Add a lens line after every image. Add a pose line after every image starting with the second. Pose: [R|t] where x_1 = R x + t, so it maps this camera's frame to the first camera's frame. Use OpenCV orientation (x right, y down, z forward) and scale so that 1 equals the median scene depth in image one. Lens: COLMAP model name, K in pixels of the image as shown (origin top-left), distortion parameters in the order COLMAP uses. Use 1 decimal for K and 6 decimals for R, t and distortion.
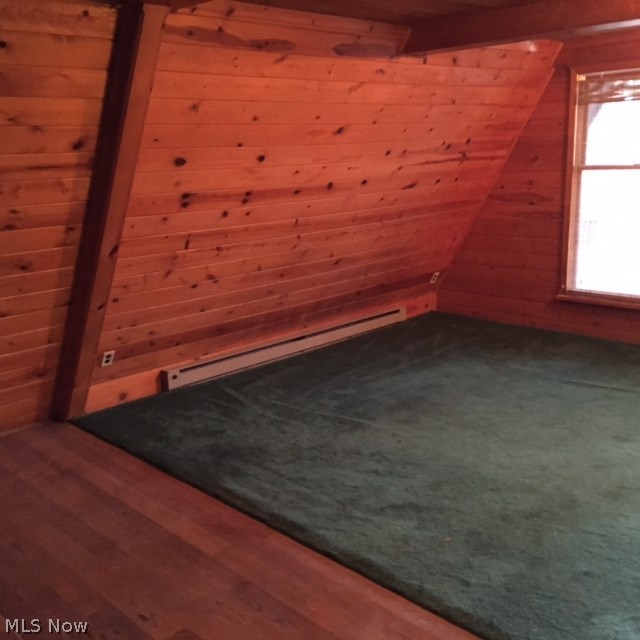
lens RADIAL K [[729.8, 0, 321.5], [0, 729.8, 324.1], [0, 0, 1]] dist [0.048187, 0.000000]
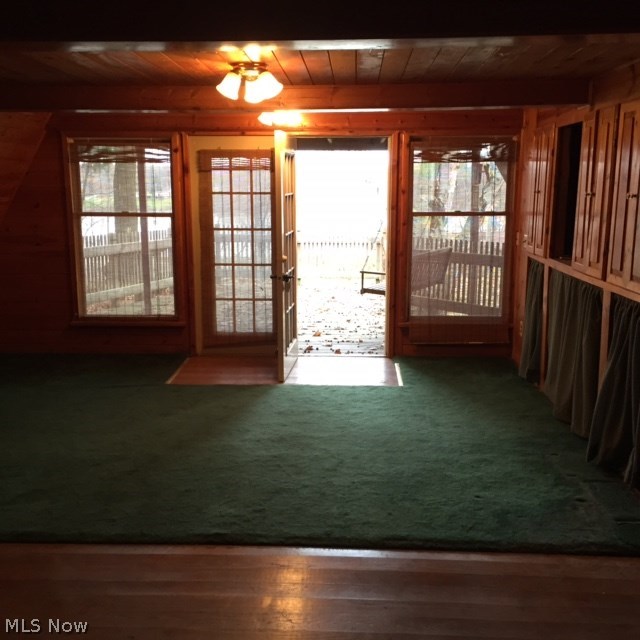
lens RADIAL K [[729.8, 0, 320.2], [0, 729.8, 319.1], [0, 0, 1]] dist [0.048187, 0.000000]
pose [[0.731329, -0.089945, 0.676068, -0.082759], [0.137337, 0.990382, -0.016802, 0.013969], [-0.668055, 0.105137, 0.736647, -0.056308]]
